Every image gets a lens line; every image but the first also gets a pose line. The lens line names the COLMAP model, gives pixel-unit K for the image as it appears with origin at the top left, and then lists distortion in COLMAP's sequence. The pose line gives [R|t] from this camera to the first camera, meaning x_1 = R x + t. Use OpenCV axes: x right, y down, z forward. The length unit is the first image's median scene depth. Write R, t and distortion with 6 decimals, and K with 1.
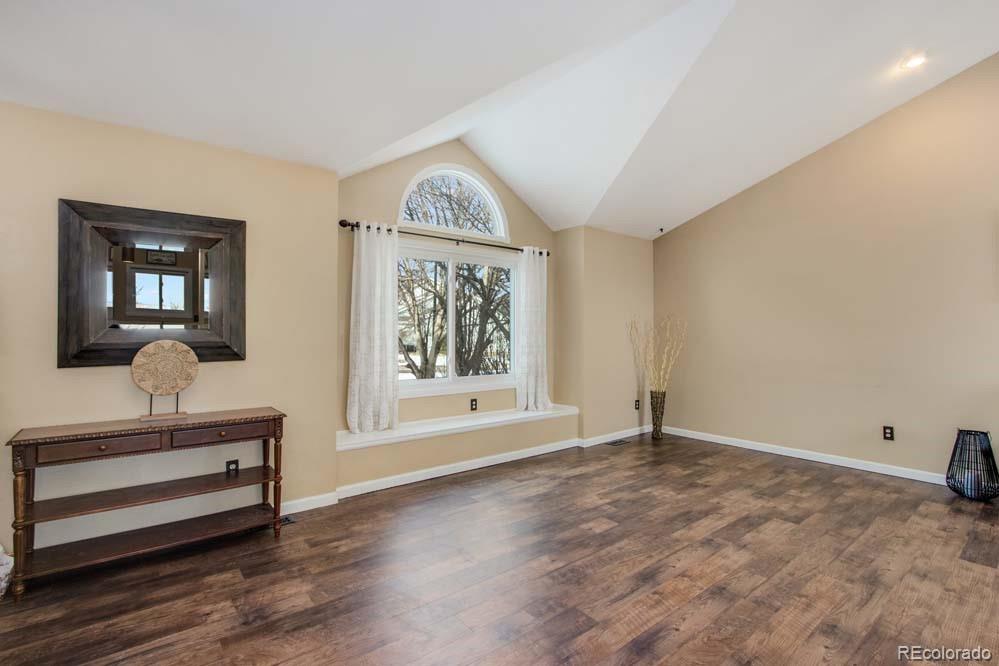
lens RADIAL K [[462.1, 0, 500.4], [0, 462.1, 332.8], [0, 0, 1]] dist [-0.004793, -0.000376]
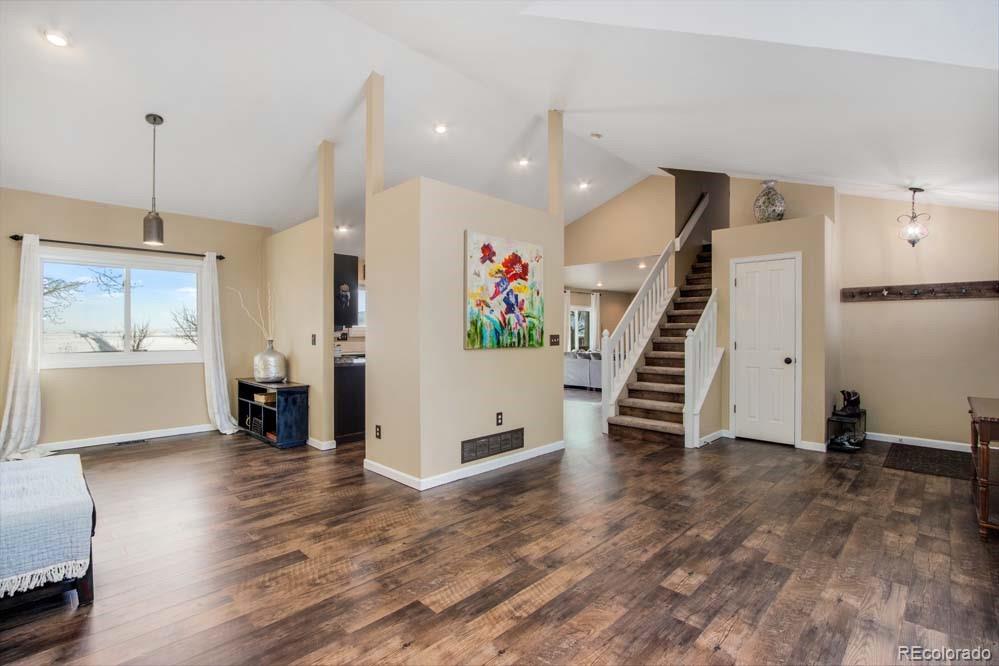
lens RADIAL K [[462.1, 0, 498.7], [0, 462.1, 333.0], [0, 0, 1]] dist [-0.004793, -0.000376]
pose [[-0.993015, -0.008311, -0.117693, 0.676017], [-0.008928, 0.999949, 0.004717, 0.003401], [0.117648, 0.005735, -0.993039, 1.900127]]
